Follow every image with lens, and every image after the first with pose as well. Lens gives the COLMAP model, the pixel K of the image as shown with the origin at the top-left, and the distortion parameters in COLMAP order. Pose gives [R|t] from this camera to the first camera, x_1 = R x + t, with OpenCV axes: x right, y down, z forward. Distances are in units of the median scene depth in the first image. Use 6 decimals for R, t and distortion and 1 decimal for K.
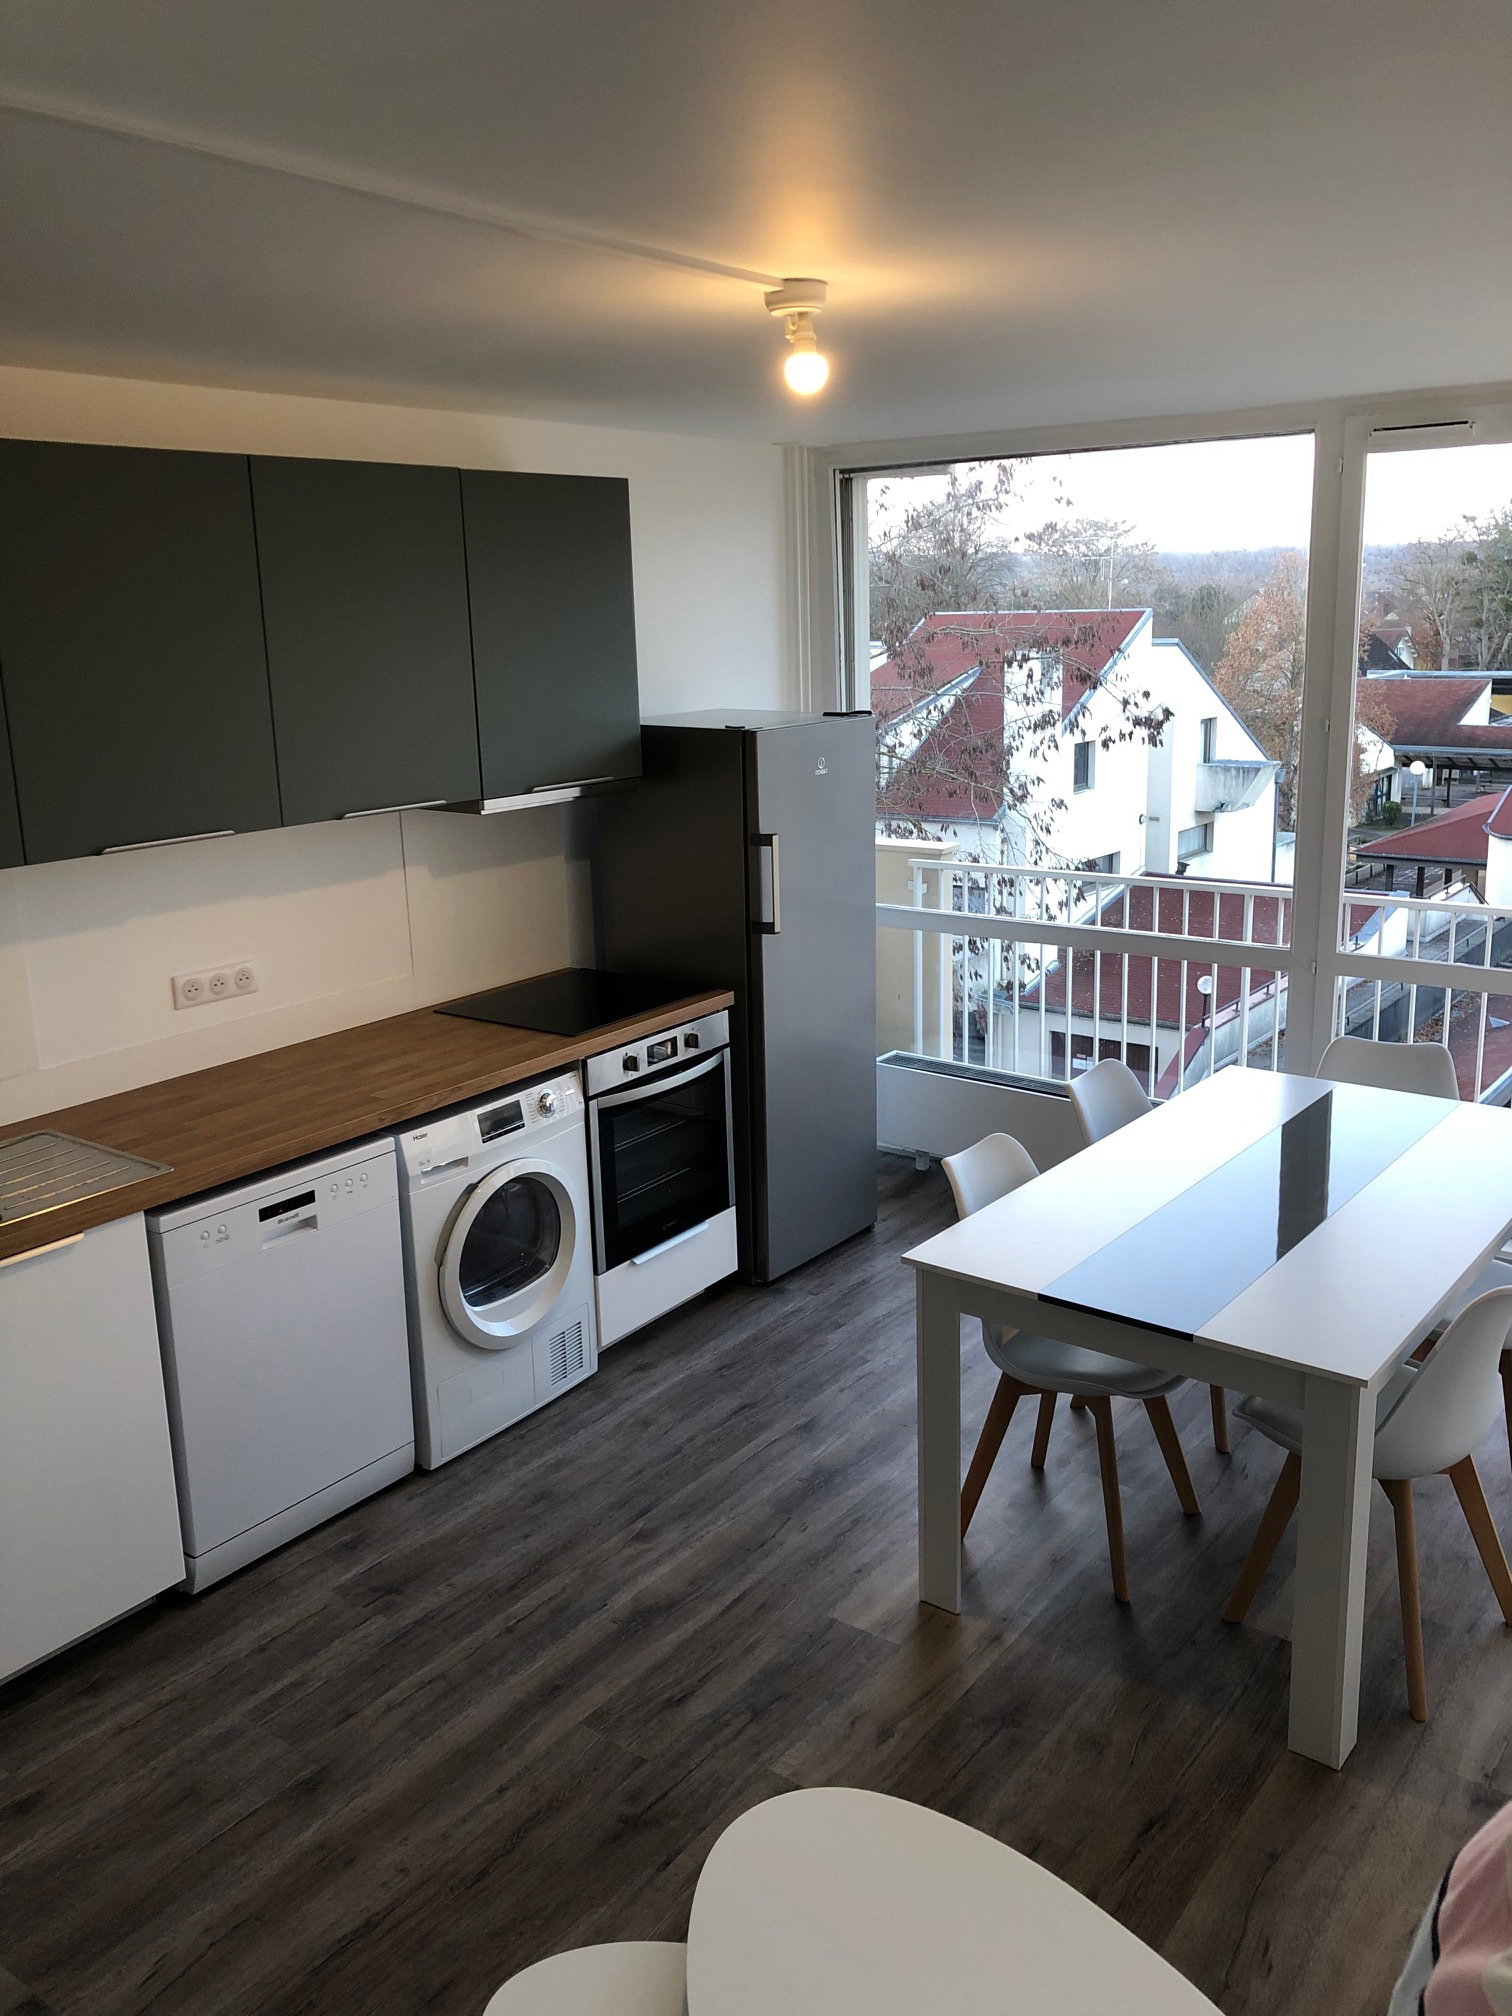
lens RADIAL K [[1664.6, 0, 757.0], [0, 1664.6, 1006.2], [0, 0, 1]] dist [-0.004112, -0.006149]
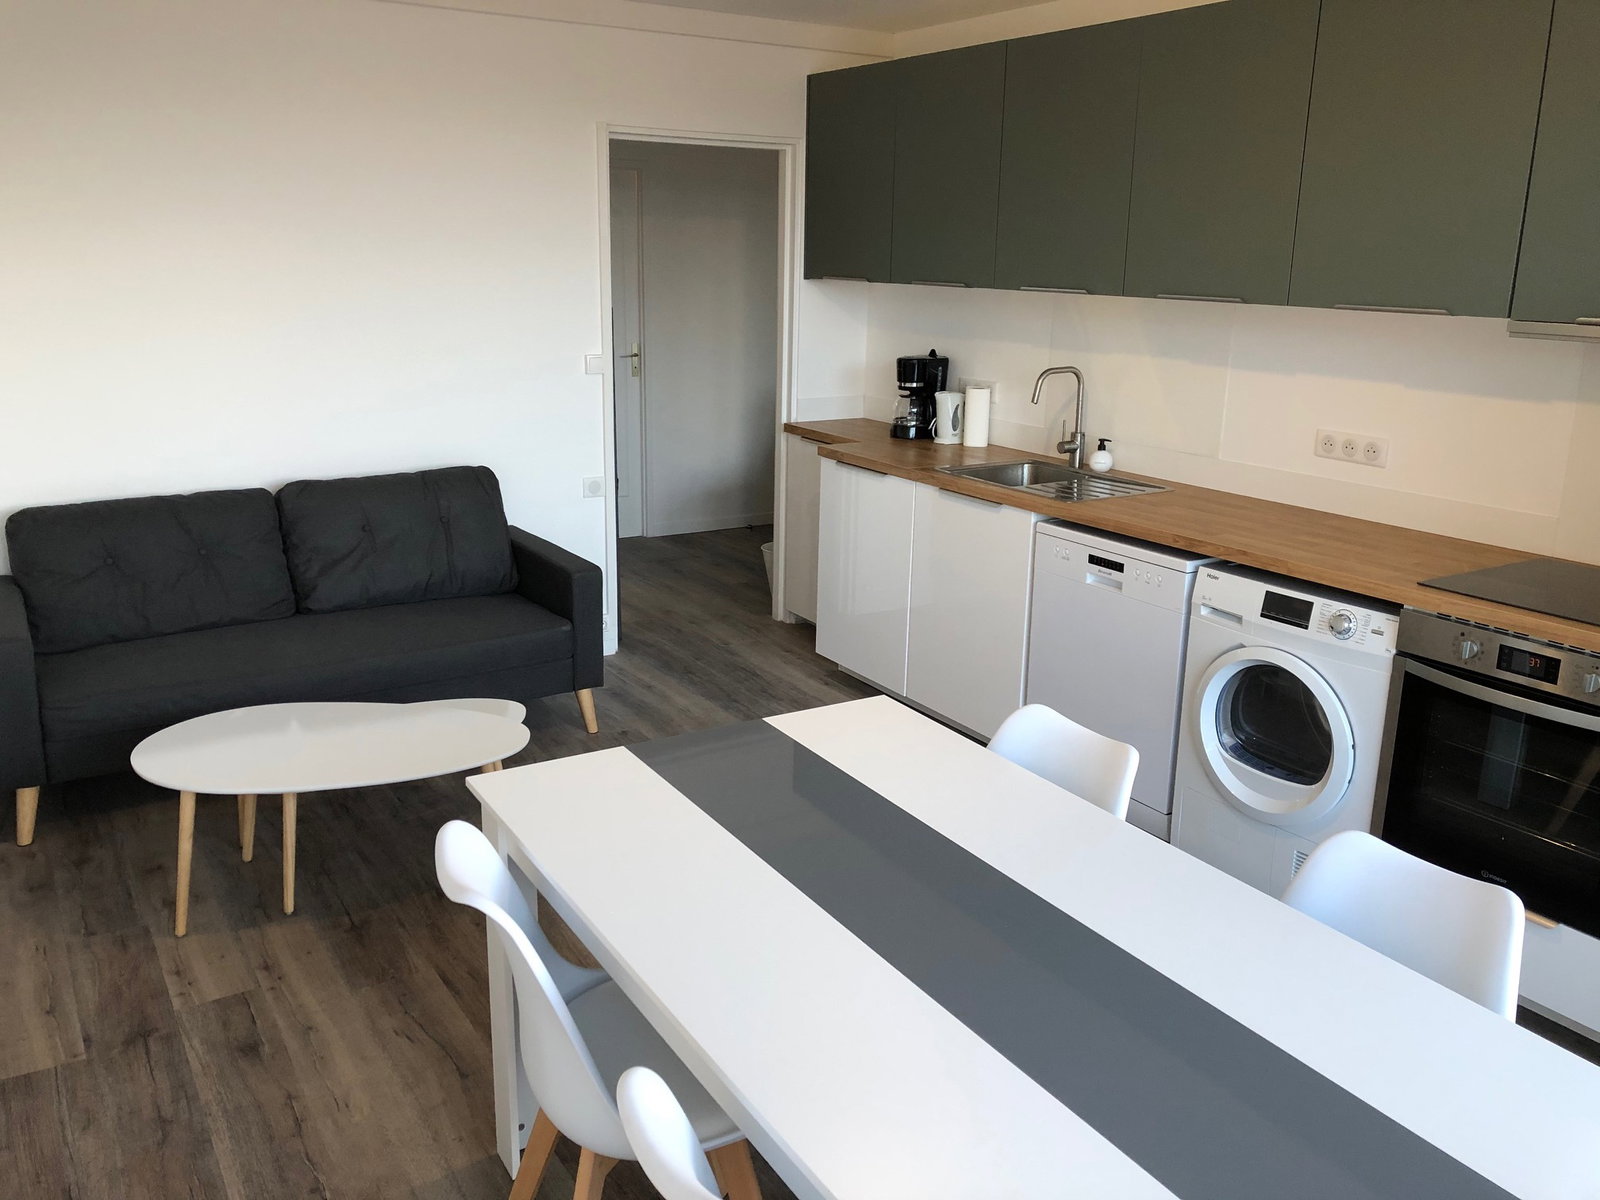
lens RADIAL K [[1321.1, 0, 800.3], [0, 1321.1, 597.8], [0, 0, 1]] dist [-0.004112, -0.006149]
pose [[-0.363179, 0.262345, -0.894022, 0.700689], [-0.229409, 0.904821, 0.358706, -0.166175], [0.903035, 0.335371, -0.268428, 0.942801]]
